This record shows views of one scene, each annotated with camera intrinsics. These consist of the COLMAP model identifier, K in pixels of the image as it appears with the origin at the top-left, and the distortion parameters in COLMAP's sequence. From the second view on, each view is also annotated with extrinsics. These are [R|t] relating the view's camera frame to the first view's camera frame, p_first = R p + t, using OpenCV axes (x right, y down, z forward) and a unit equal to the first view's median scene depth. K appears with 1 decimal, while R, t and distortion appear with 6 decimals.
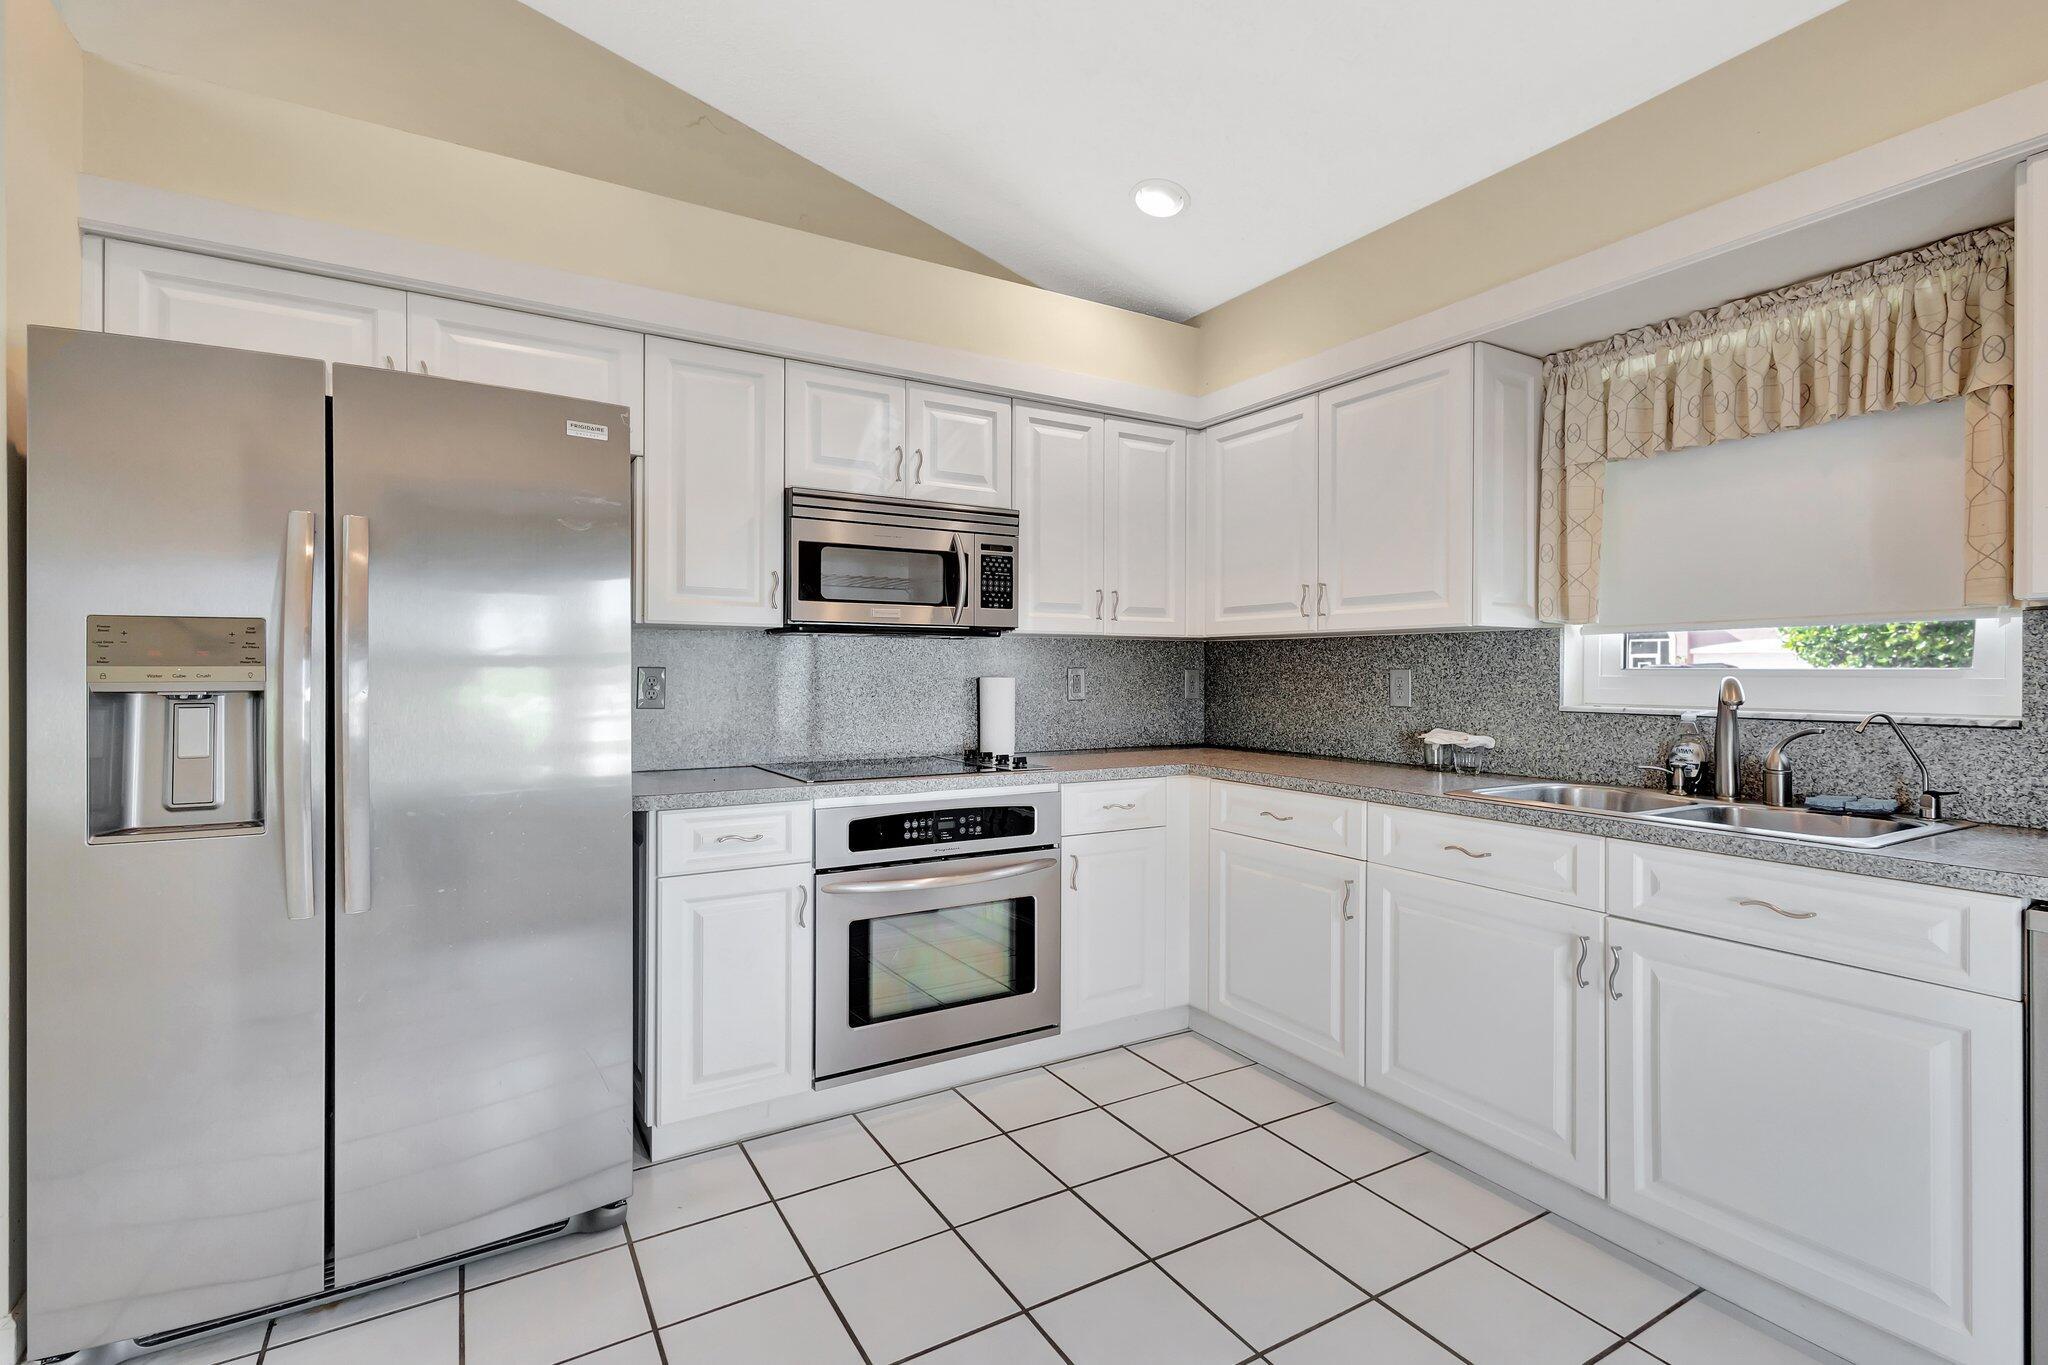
lens RADIAL K [[948.8, 0, 1024.0], [0, 948.8, 682.5], [0, 0, 1]] dist [0.003374, 0.000795]
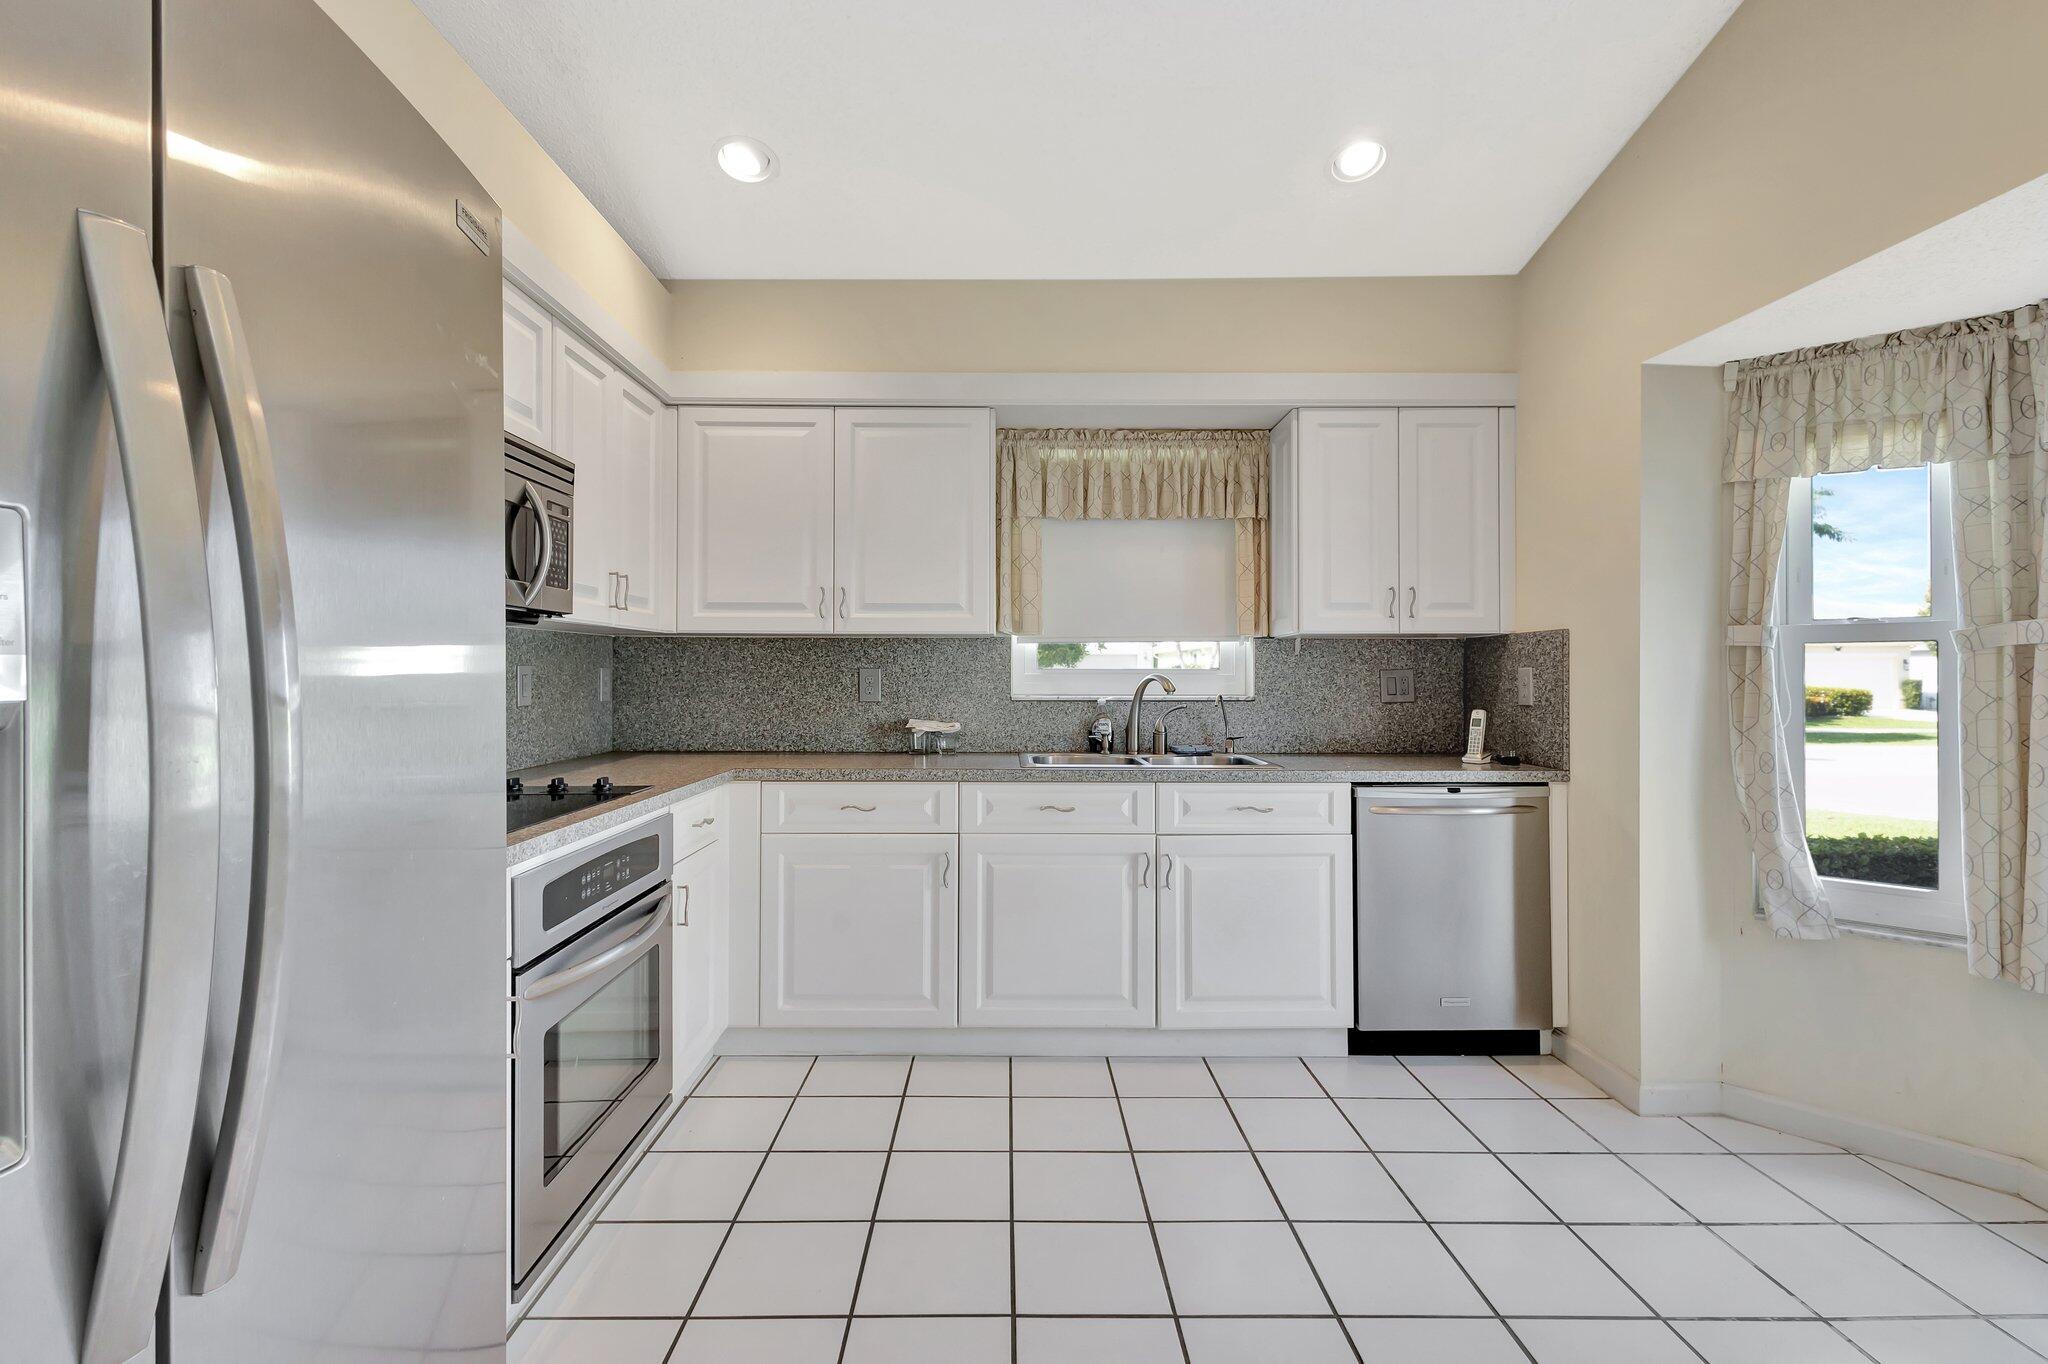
lens RADIAL K [[924.7, 0, 1024.0], [0, 924.7, 682.0], [0, 0, 1]] dist [-0.001873, -0.000099]
pose [[0.497984, -0.010158, 0.867127, -0.545900], [0.009089, 0.999938, 0.006495, -0.003835], [-0.867139, 0.004647, 0.498045, 0.342483]]
